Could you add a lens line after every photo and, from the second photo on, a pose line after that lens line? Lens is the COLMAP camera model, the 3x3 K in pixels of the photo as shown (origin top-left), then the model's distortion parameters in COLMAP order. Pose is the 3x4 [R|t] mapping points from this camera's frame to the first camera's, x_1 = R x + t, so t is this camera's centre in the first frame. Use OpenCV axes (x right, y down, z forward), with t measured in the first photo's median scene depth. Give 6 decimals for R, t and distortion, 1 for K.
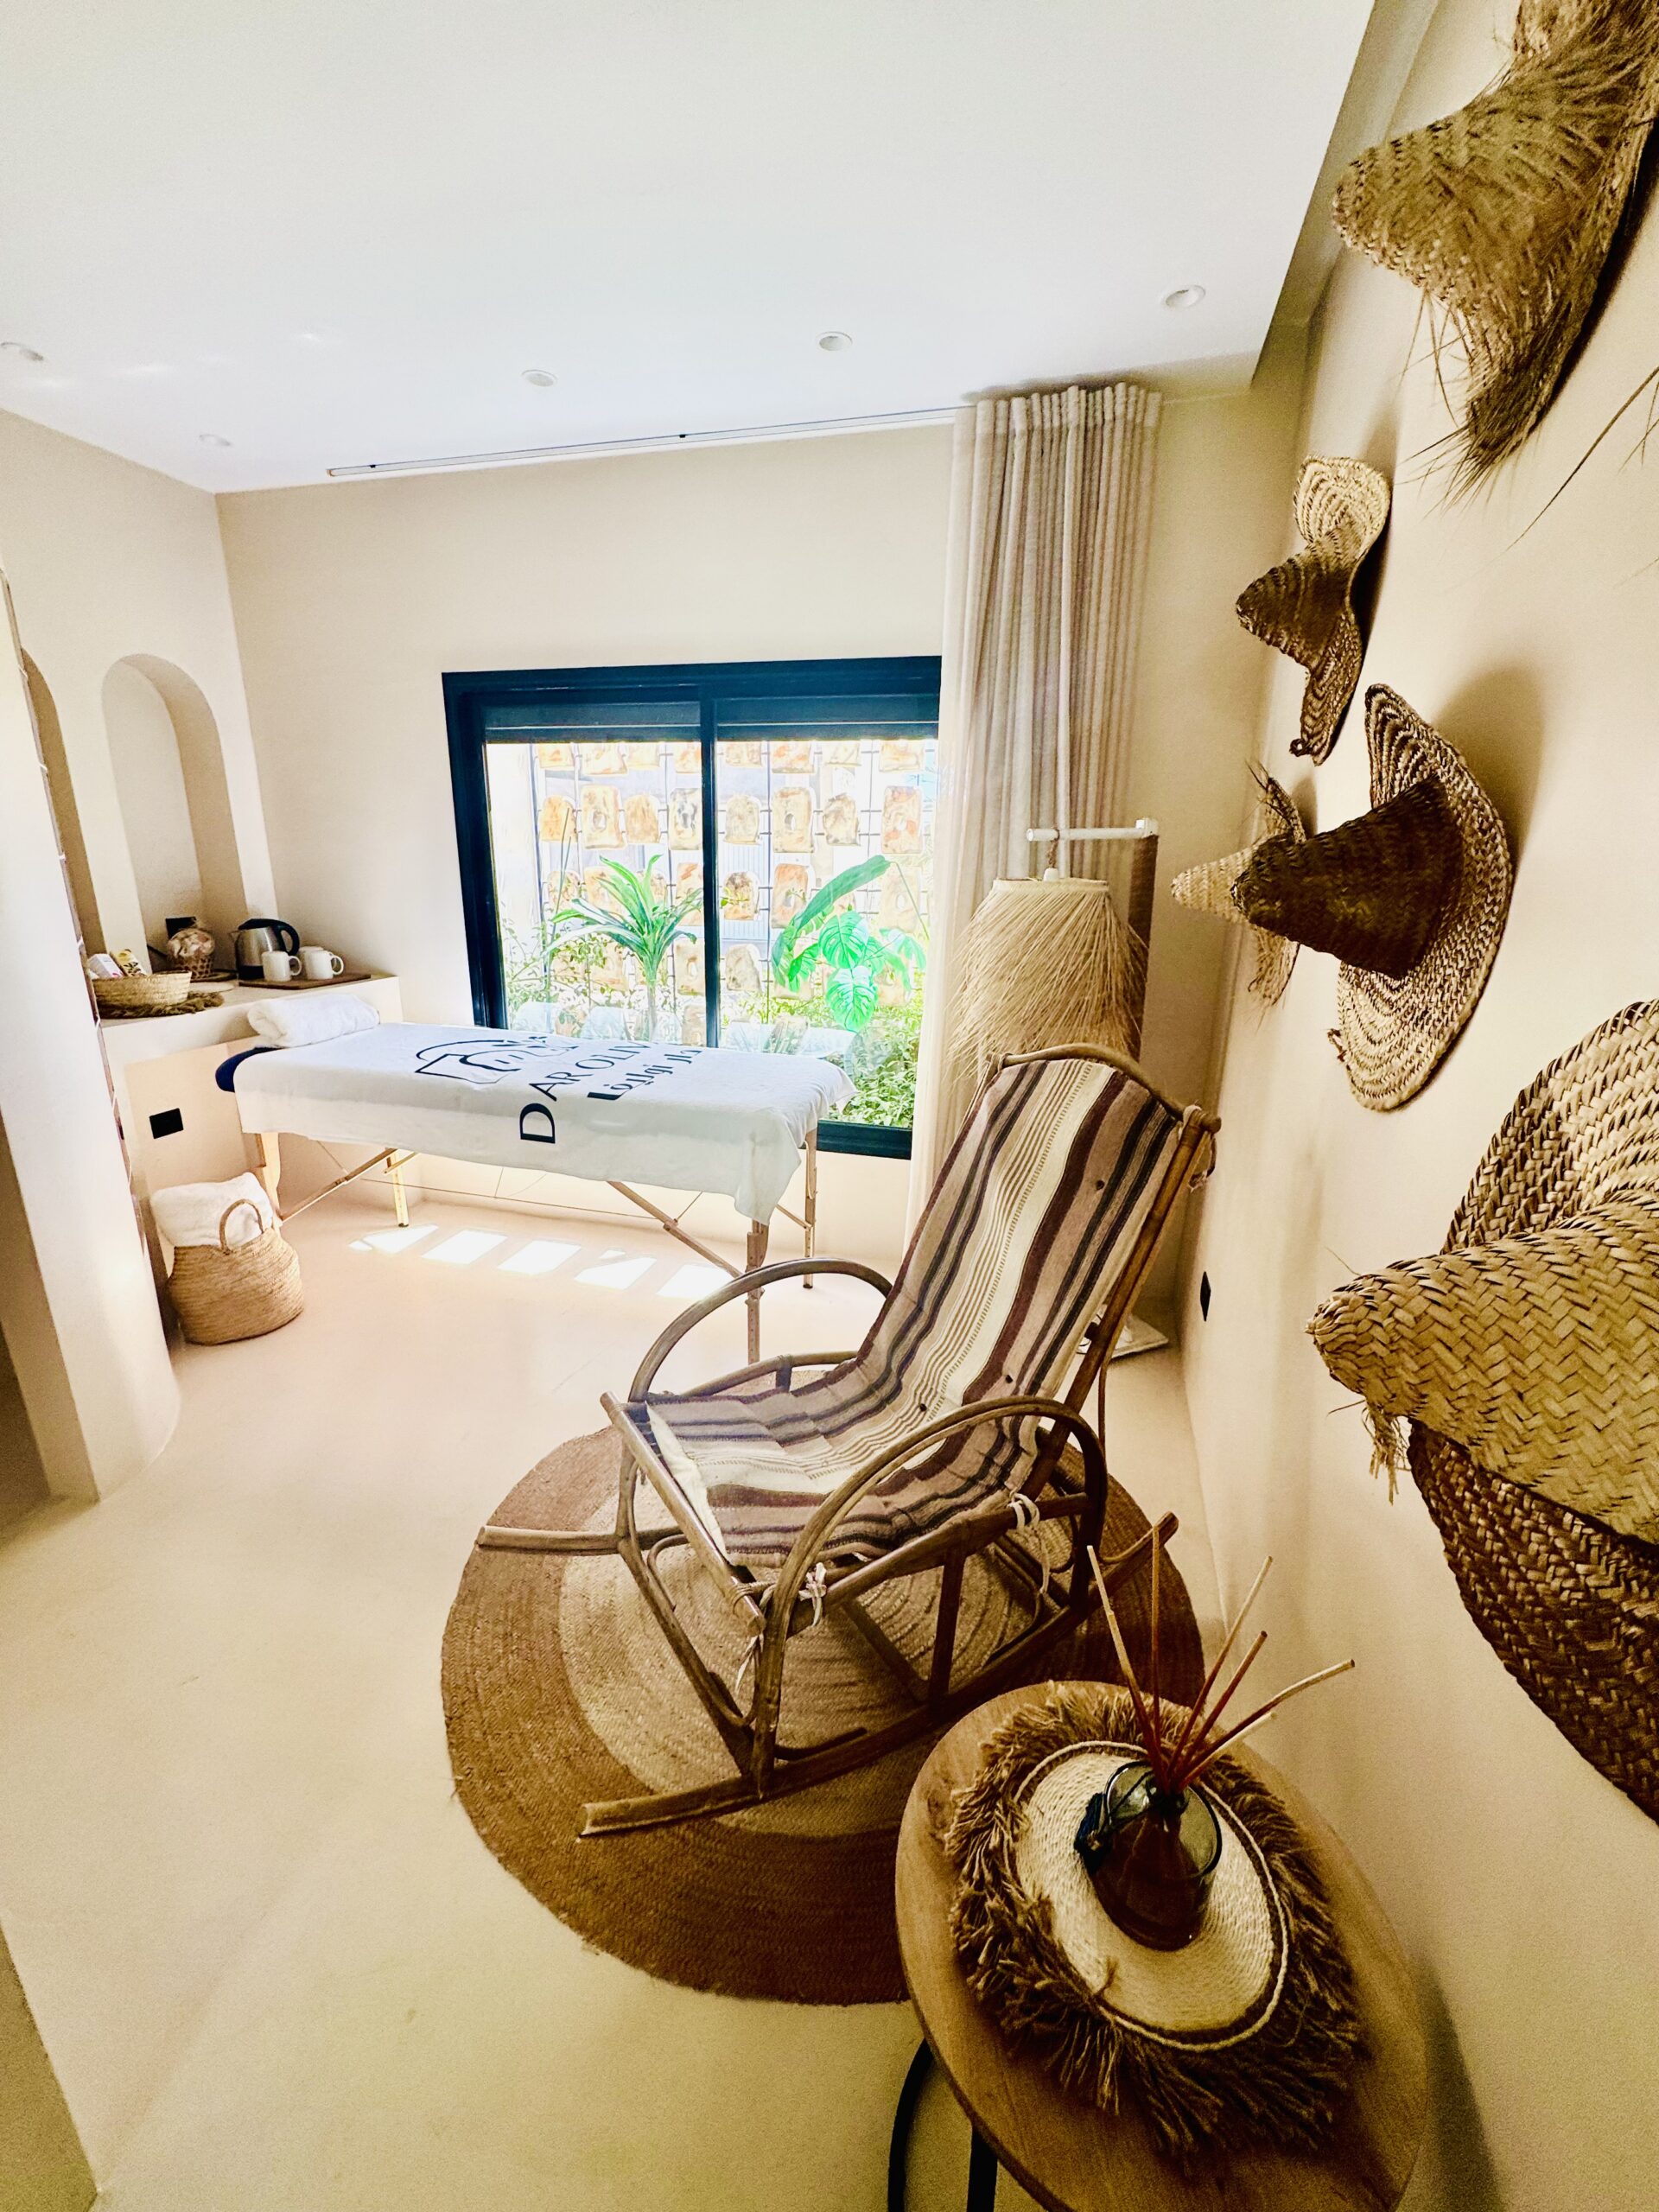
lens RADIAL K [[875.7, 0, 829.5], [0, 875.7, 1106.0], [0, 0, 1]] dist [0.013260, -0.006671]
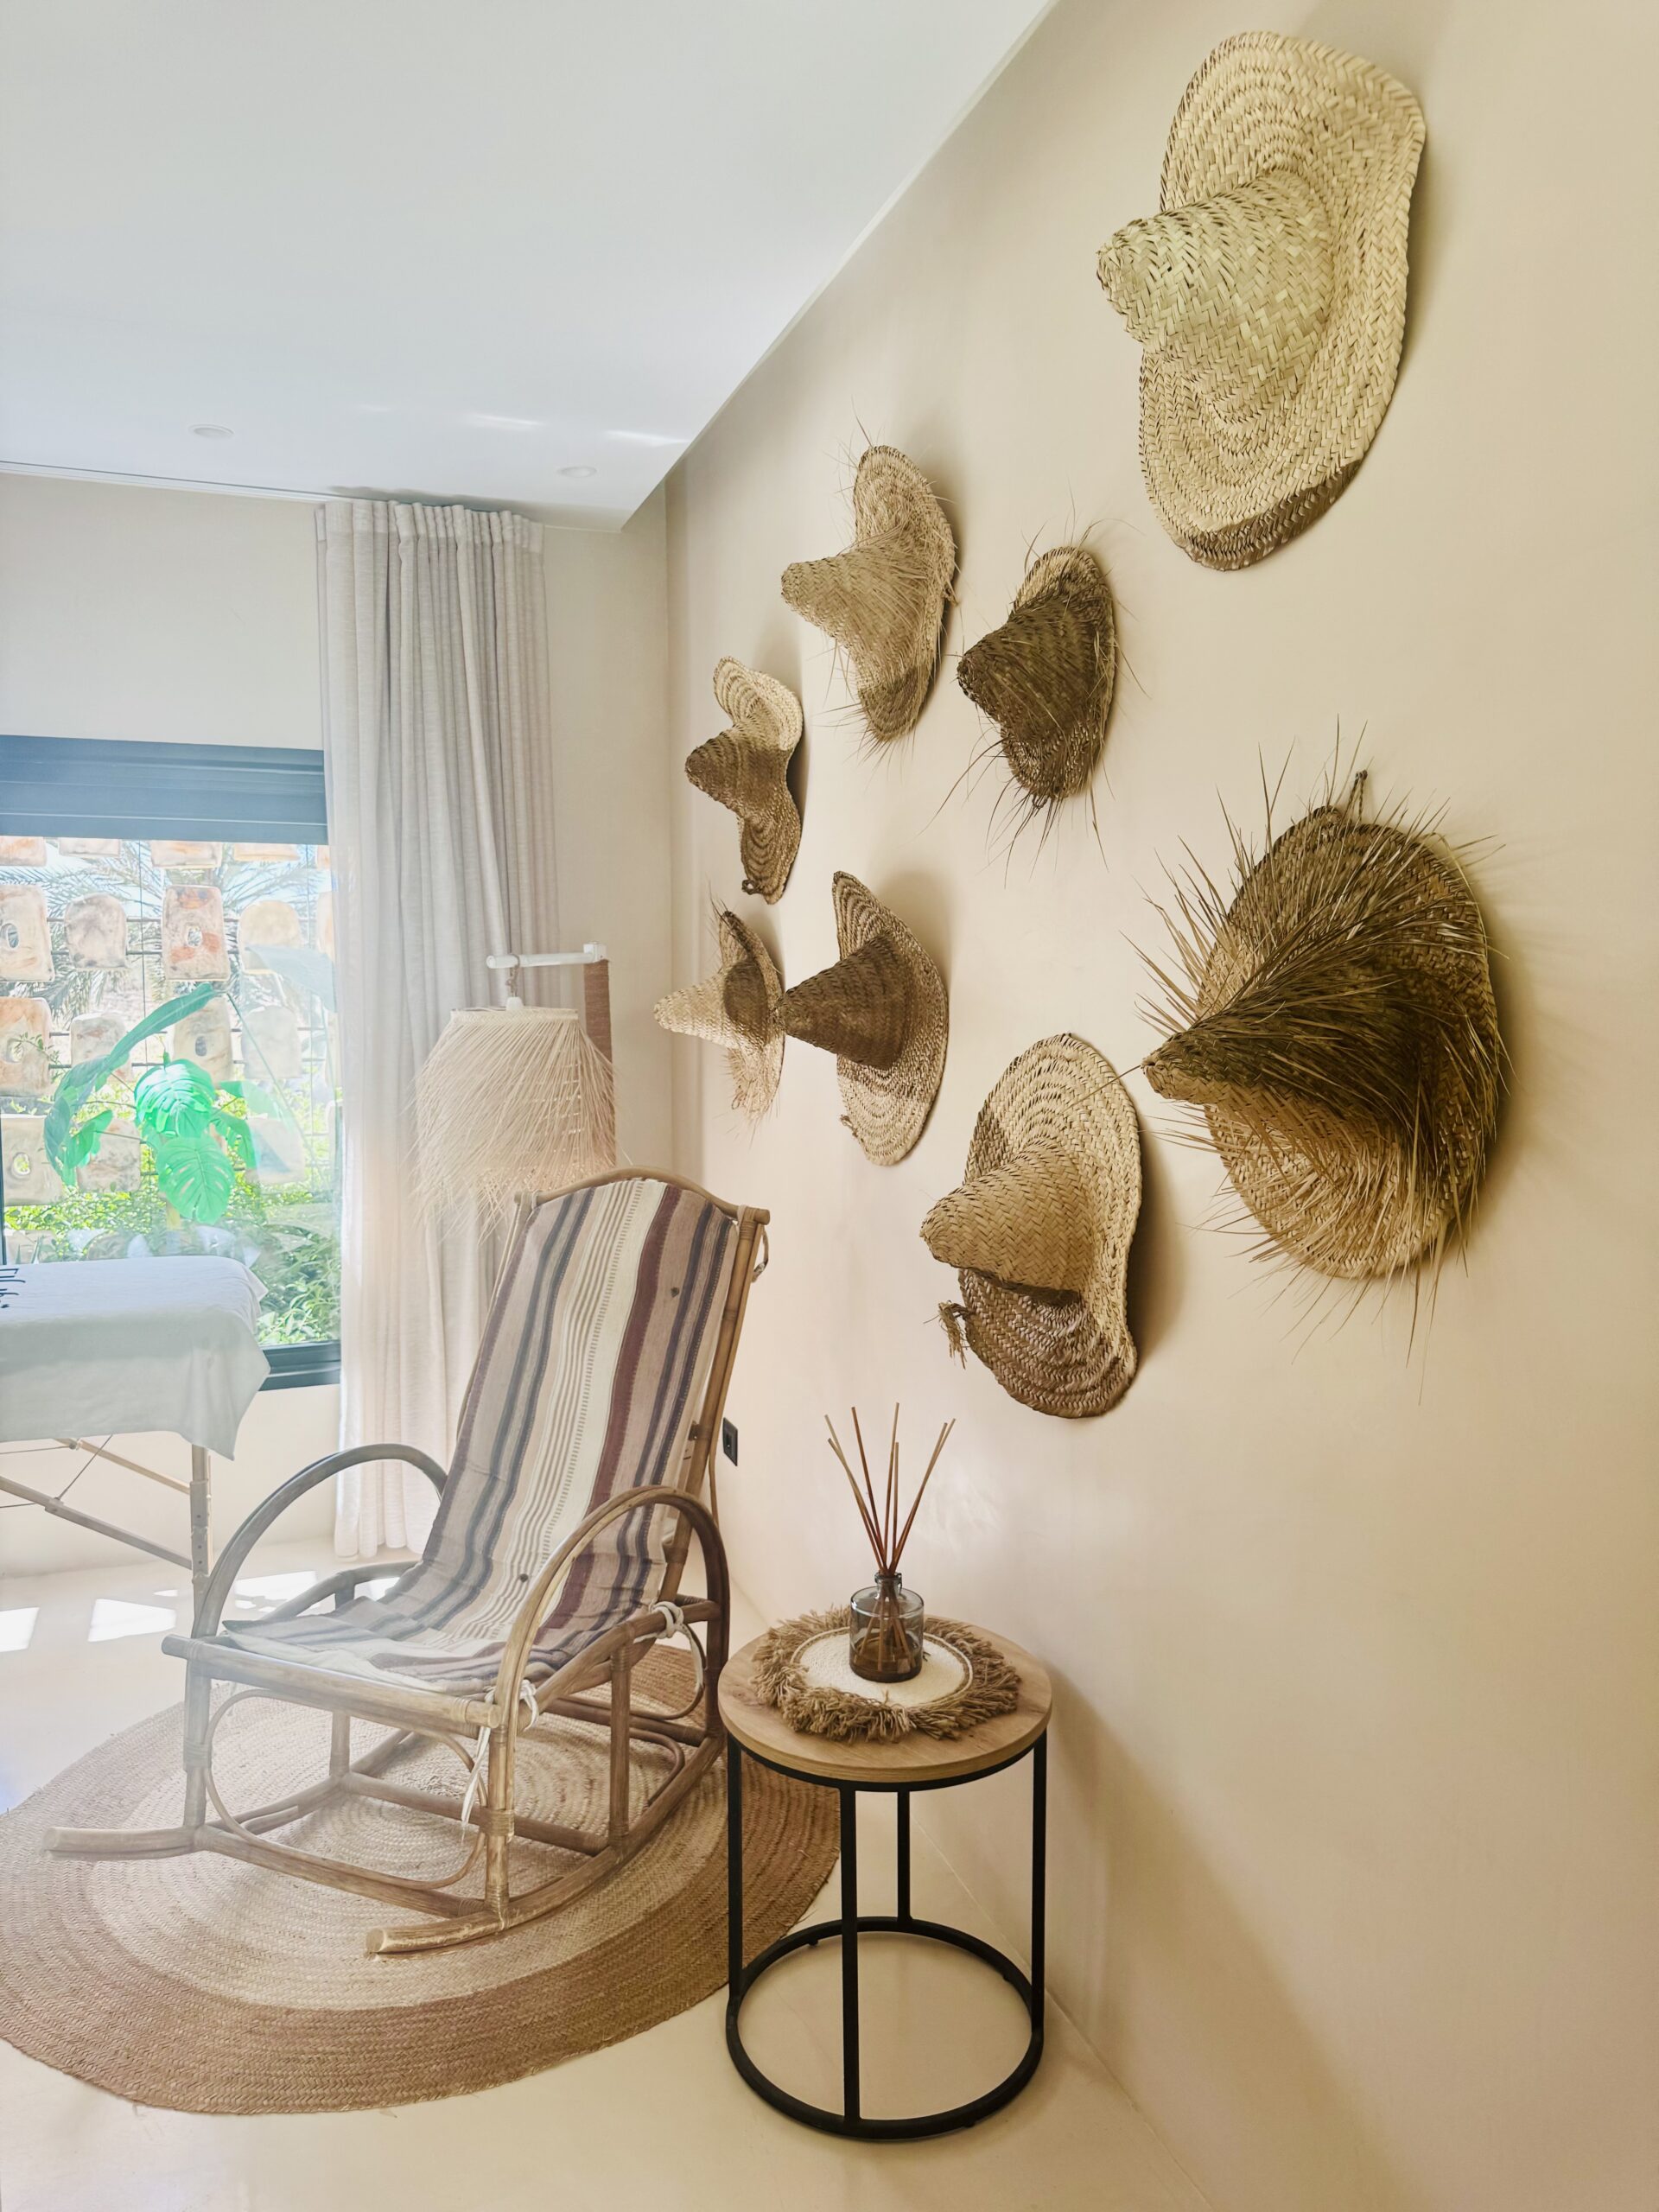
lens RADIAL K [[1536.0, 0, 829.5], [0, 1536.0, 1106.0], [0, 0, 1]] dist [0.134392, -0.198502]
pose [[0.814290, -0.065982, 0.576696, -0.518702], [0.174321, 0.975455, -0.134534, 0.138516], [-0.553665, 0.210080, 0.805805, -0.556005]]
